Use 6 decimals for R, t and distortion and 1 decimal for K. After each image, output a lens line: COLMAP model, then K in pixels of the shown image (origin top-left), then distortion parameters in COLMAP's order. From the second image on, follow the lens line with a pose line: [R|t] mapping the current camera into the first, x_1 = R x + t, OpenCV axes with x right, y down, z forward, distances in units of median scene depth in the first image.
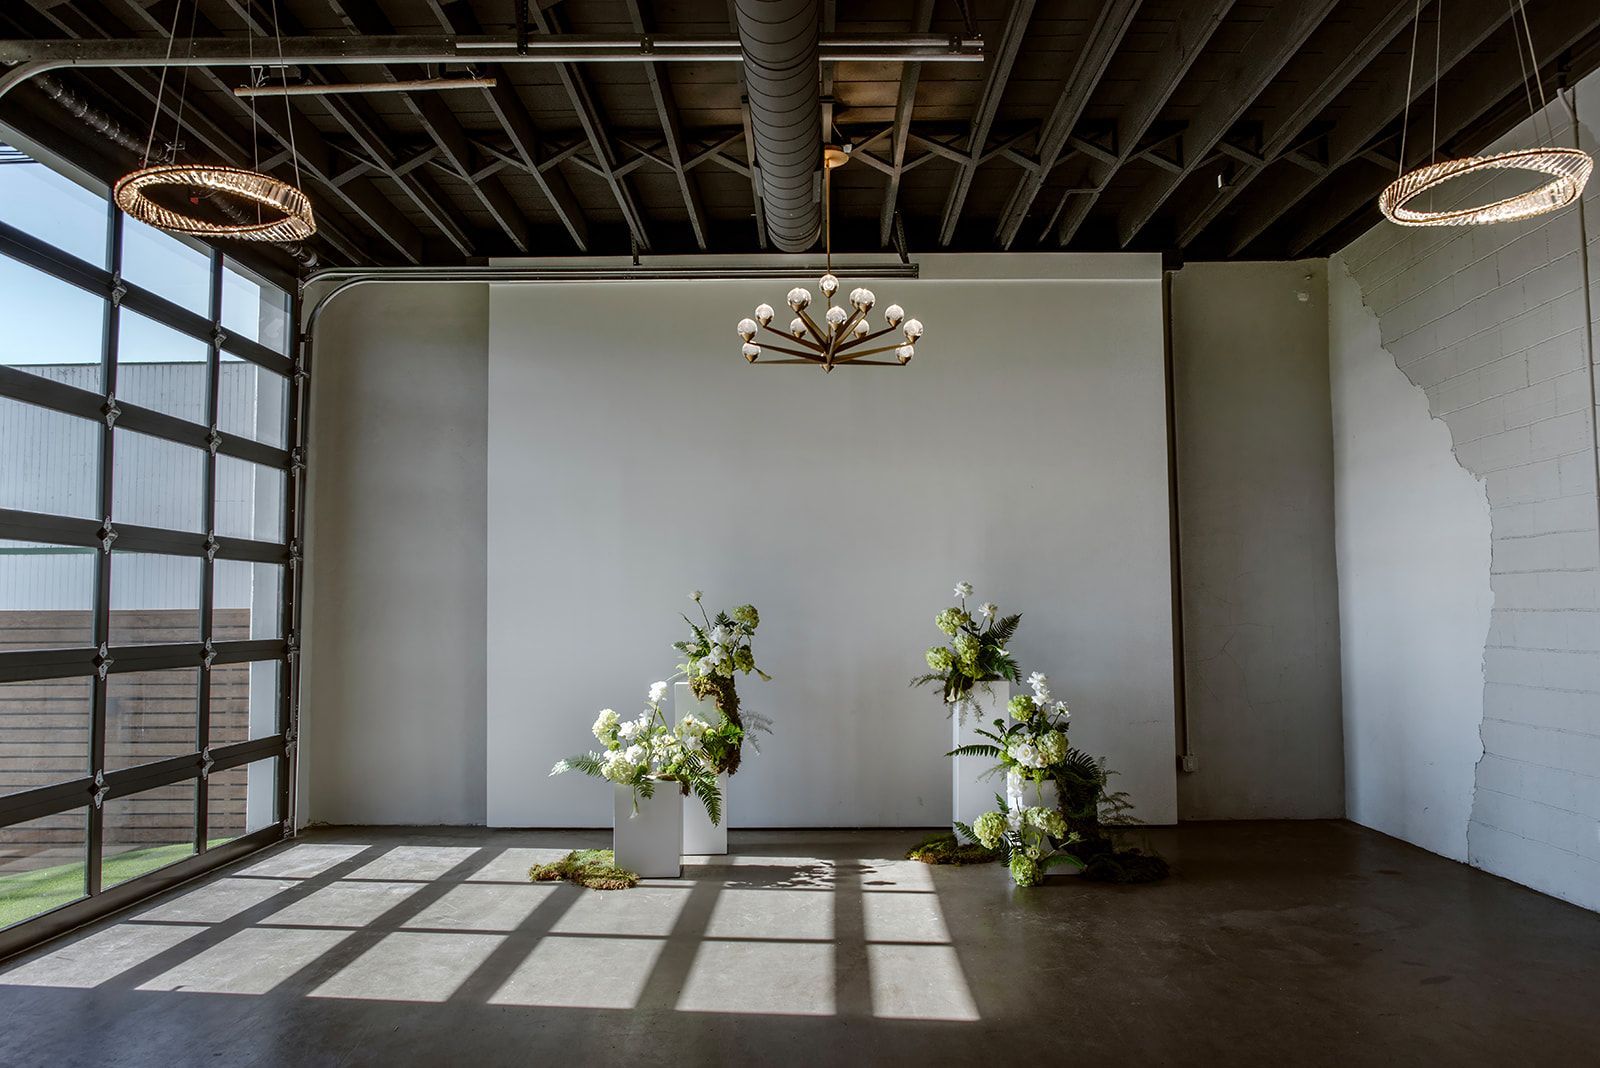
lens RADIAL K [[1106.6, 0, 800.0], [0, 1106.6, 534.0], [0, 0, 1]] dist [-0.006761, 0.001769]
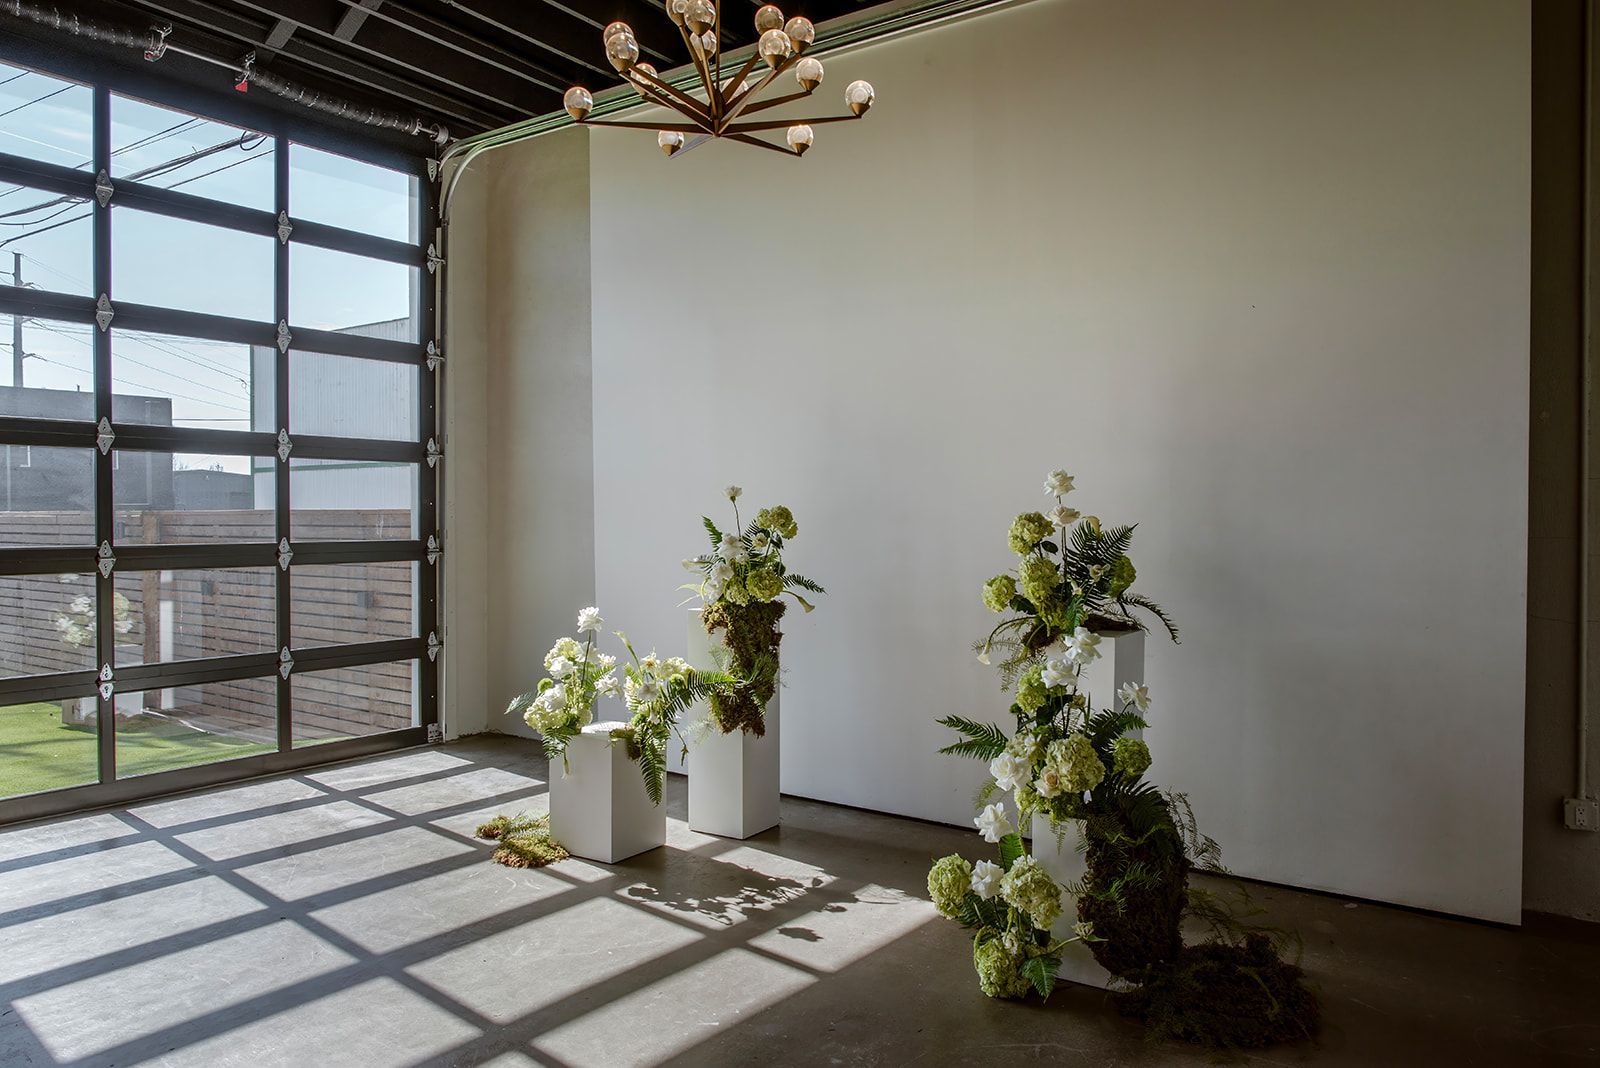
lens RADIAL K [[1106.6, 0, 800.0], [0, 1106.6, 534.0], [0, 0, 1]] dist [-0.006761, 0.001769]
pose [[0.820584, 0.018194, -0.571236, 0.388532], [0.034880, 0.996036, 0.081830, 0.023954], [0.570460, -0.087073, 0.816697, 0.427071]]
